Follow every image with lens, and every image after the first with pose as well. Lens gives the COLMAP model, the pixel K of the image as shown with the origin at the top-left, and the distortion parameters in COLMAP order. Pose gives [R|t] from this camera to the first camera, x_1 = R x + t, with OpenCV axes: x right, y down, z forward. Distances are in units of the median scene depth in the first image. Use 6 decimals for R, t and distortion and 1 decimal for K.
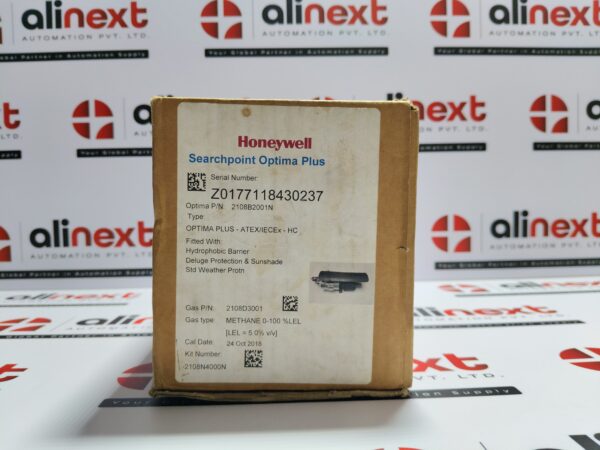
lens RADIAL K [[470.4, 0, 300.0], [0, 470.4, 225.0], [0, 0, 1]] dist [-0.005652, -0.059959]
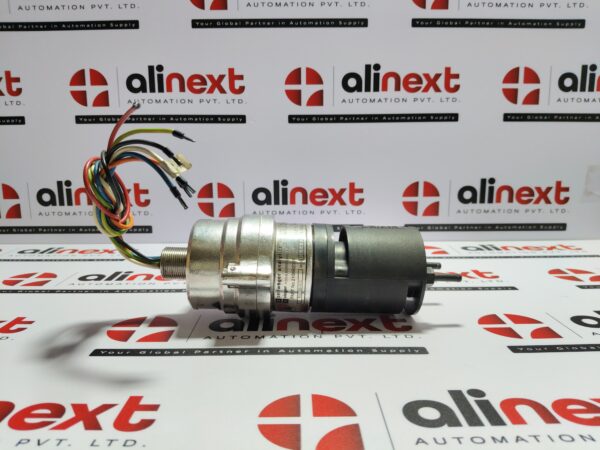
lens RADIAL K [[465.3, 0, 300.0], [0, 465.3, 225.0], [0, 0, 1]] dist [0.007162, -0.053663]
pose [[0.999605, 0.017214, -0.022221, 0.069244], [-0.014237, 0.991700, 0.127781, -0.056302], [0.024236, -0.127414, 0.991553, -0.082319]]
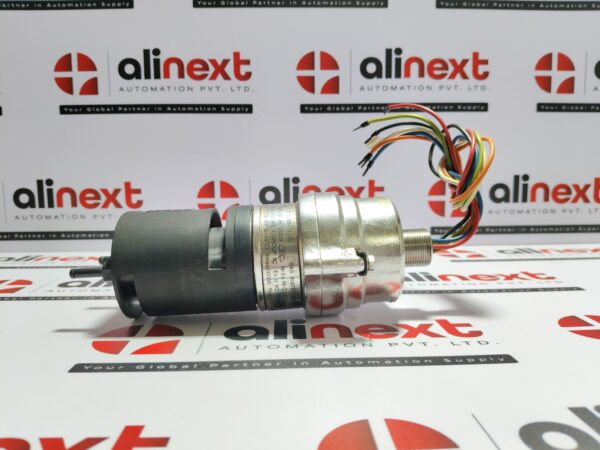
lens RADIAL K [[467.6, 0, 300.0], [0, 467.6, 225.0], [0, 0, 1]] dist [0.003972, -0.067786]
pose [[0.999954, 0.009092, 0.003020, 0.013003], [-0.009282, 0.997471, 0.070468, 0.009752], [-0.002372, -0.070493, 0.997509, 0.035218]]
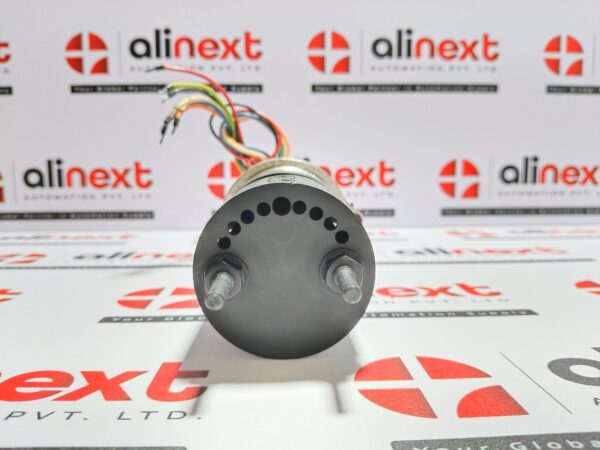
lens RADIAL K [[476.5, 0, 300.0], [0, 476.5, 225.0], [0, 0, 1]] dist [-0.008477, -0.075884]
pose [[0.999913, 0.011181, 0.006943, -0.011900], [-0.011638, 0.997492, 0.069819, 0.050197], [-0.006145, -0.069893, 0.997536, 0.018169]]
